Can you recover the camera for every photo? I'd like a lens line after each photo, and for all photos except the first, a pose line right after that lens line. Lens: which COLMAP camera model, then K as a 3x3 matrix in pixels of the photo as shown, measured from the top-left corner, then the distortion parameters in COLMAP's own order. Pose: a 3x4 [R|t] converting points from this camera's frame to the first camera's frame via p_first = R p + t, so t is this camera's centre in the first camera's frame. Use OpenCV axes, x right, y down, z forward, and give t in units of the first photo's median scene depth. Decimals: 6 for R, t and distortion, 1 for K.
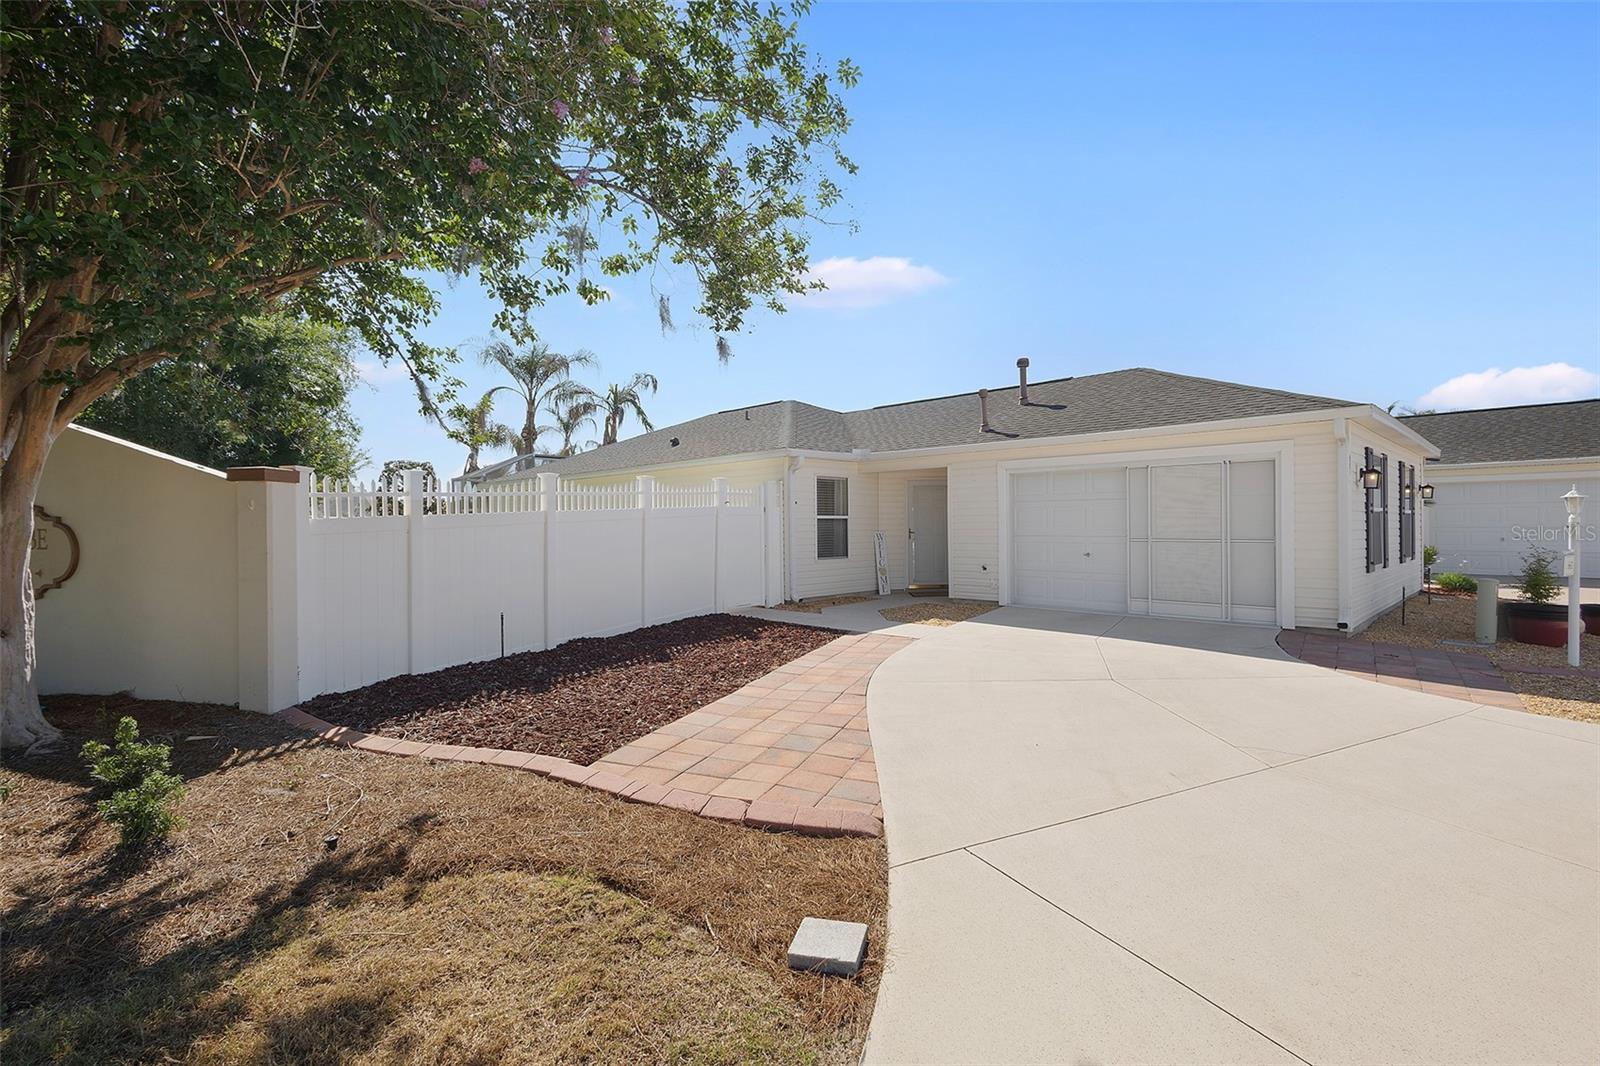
lens RADIAL K [[737.1, 0, 800.0], [0, 737.1, 533.0], [0, 0, 1]] dist [0.002554, -0.000002]
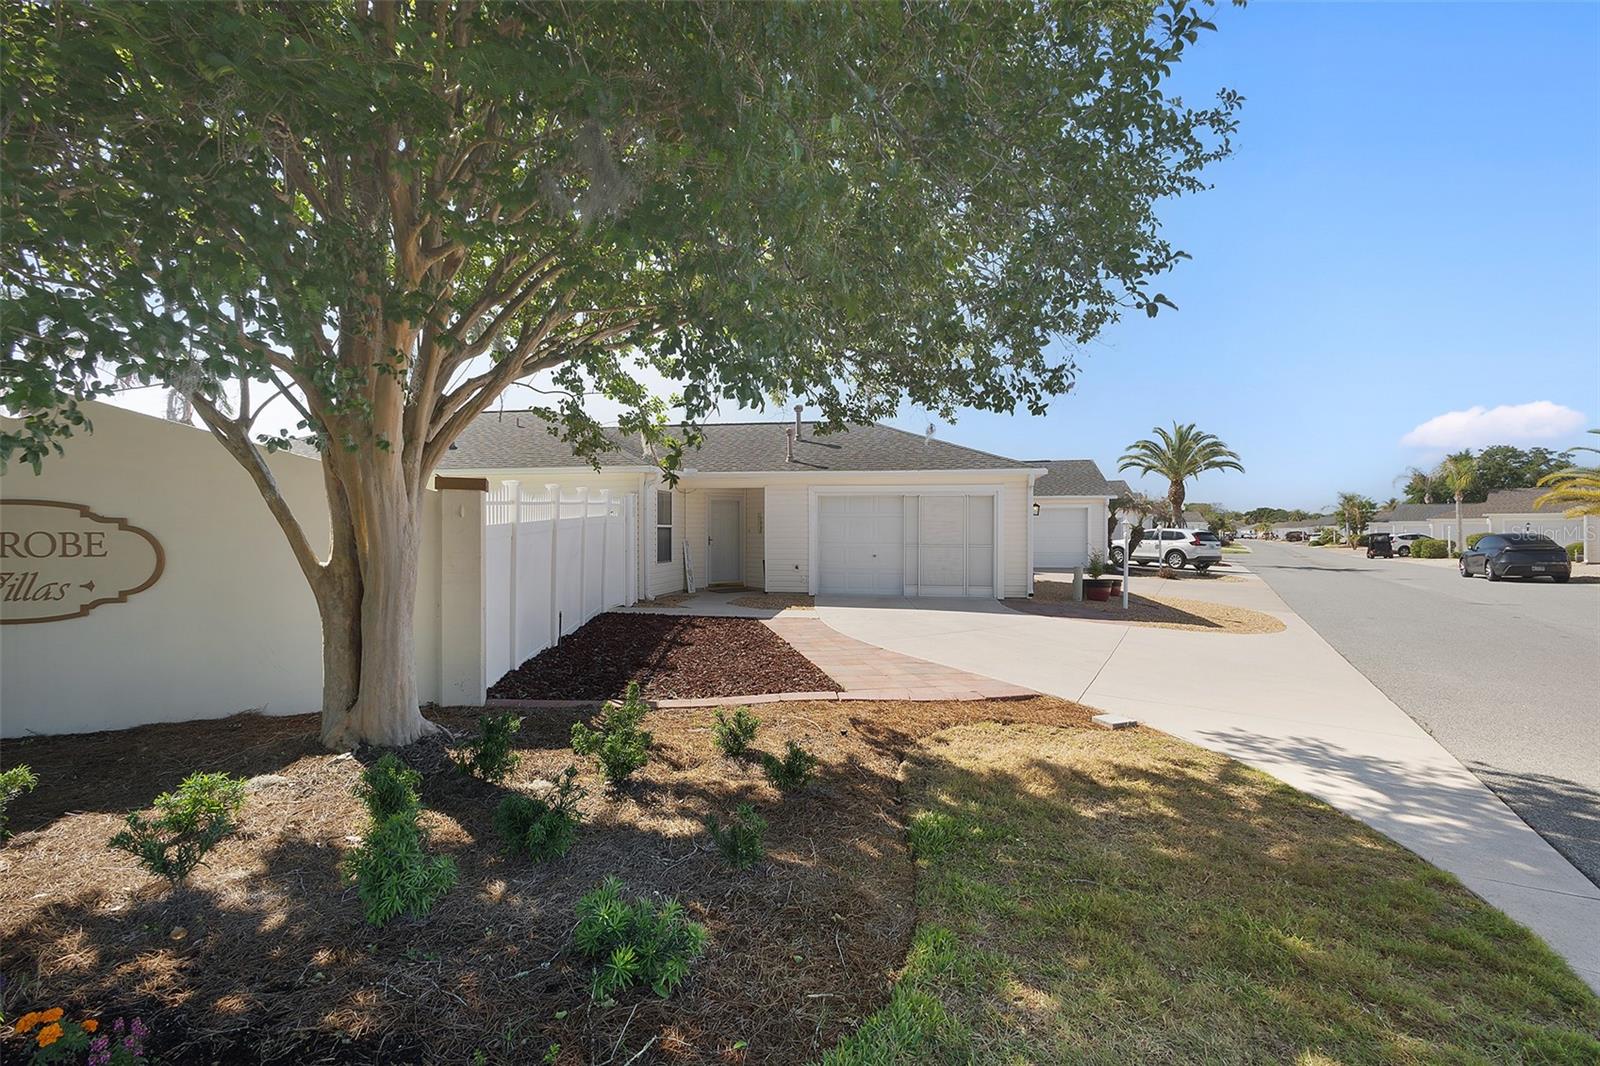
lens RADIAL K [[745.6, 0, 803.3], [0, 745.6, 537.5], [0, 0, 1]] dist [0.011599, 0.000040]
pose [[0.821536, 0.005617, 0.570129, -0.469936], [-0.004649, 0.999984, -0.003152, -0.000885], [-0.570138, -0.000061, 0.821549, -0.082352]]
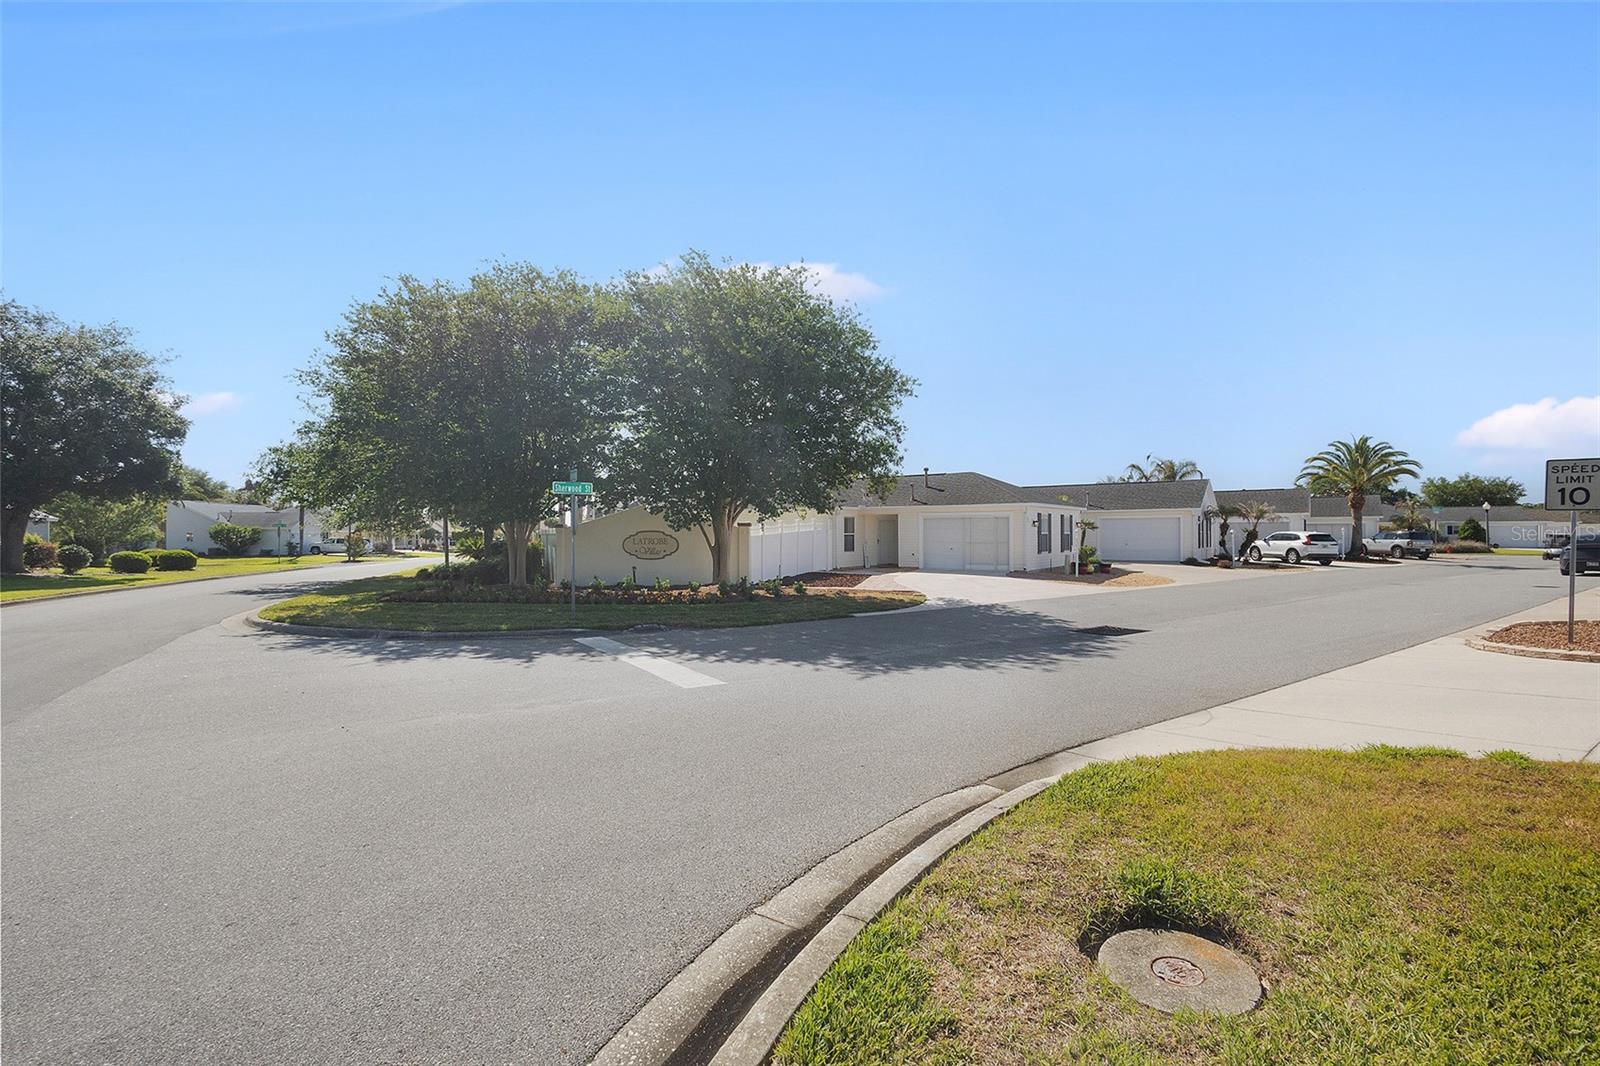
lens RADIAL K [[745.6, 0, 803.3], [0, 745.6, 537.5], [0, 0, 1]] dist [0.011599, 0.000040]
pose [[0.985442, 0.003849, 0.169968, -0.541964], [-0.003222, 0.999987, -0.003965, 0.000147], [-0.169981, 0.003360, 0.985442, -1.421919]]
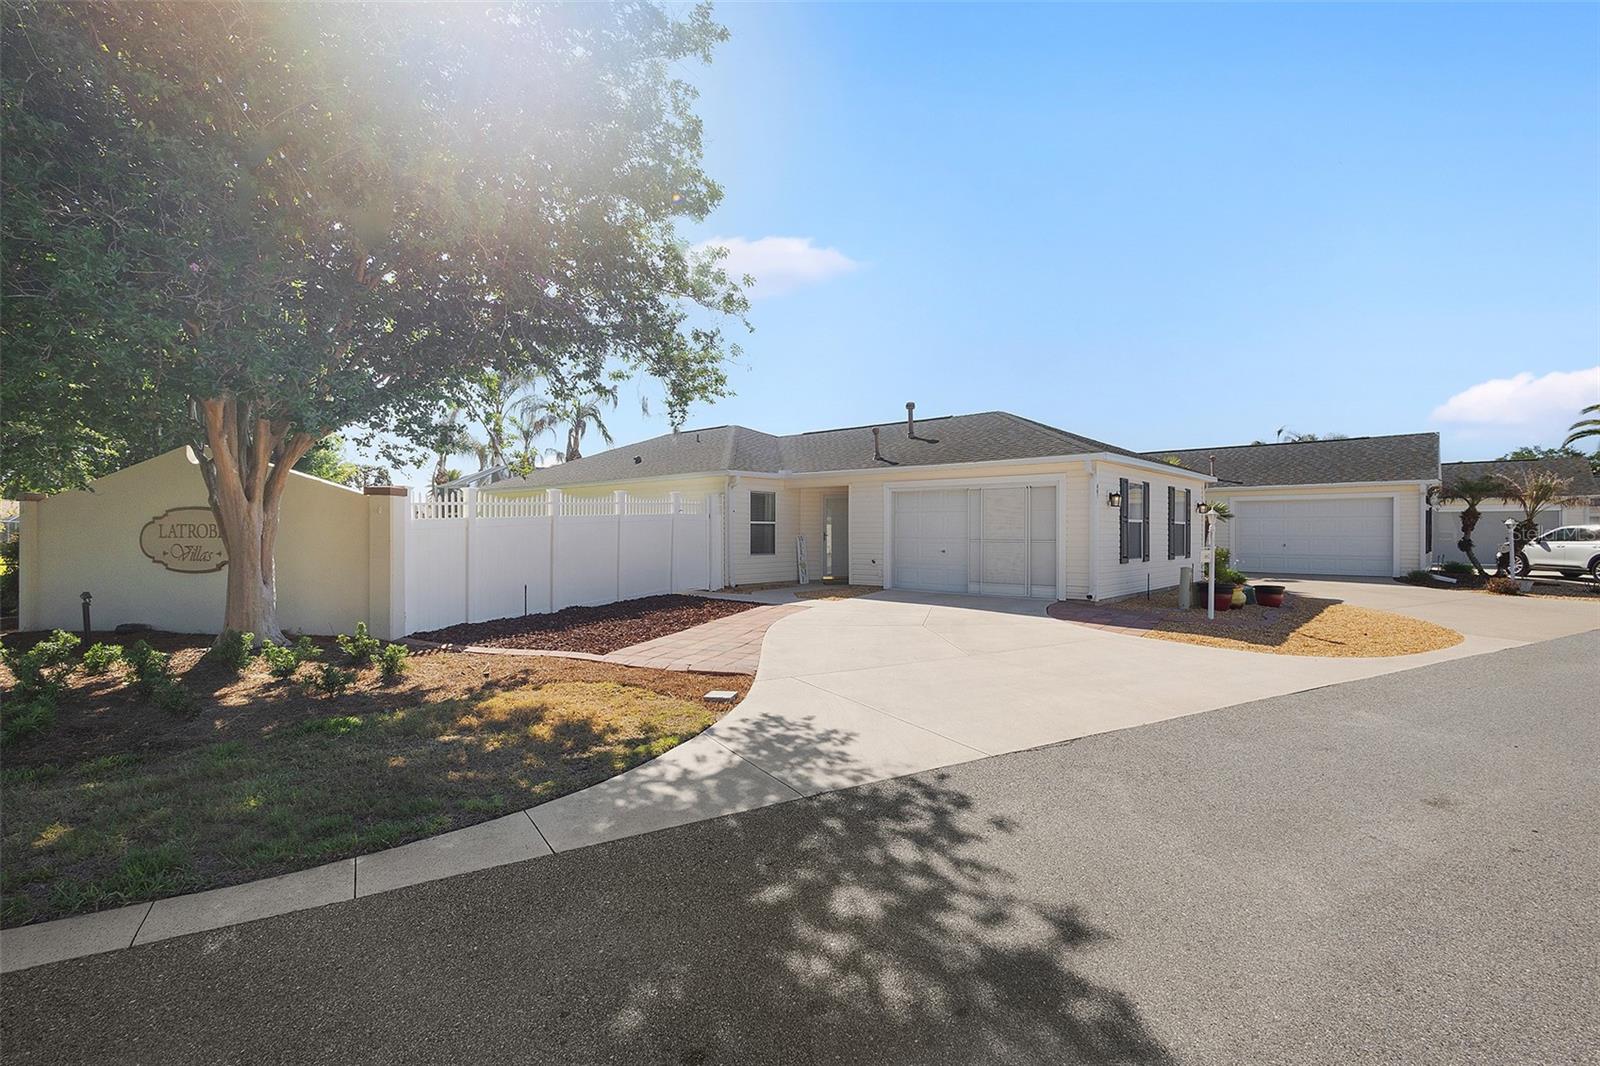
lens RADIAL K [[745.6, 0, 803.3], [0, 745.6, 537.5], [0, 0, 1]] dist [0.011599, 0.000040]
pose [[0.997874, 0.008808, 0.064575, 0.032974], [-0.008582, 0.999956, -0.003778, 0.009311], [-0.064605, 0.003216, 0.997906, -0.329389]]
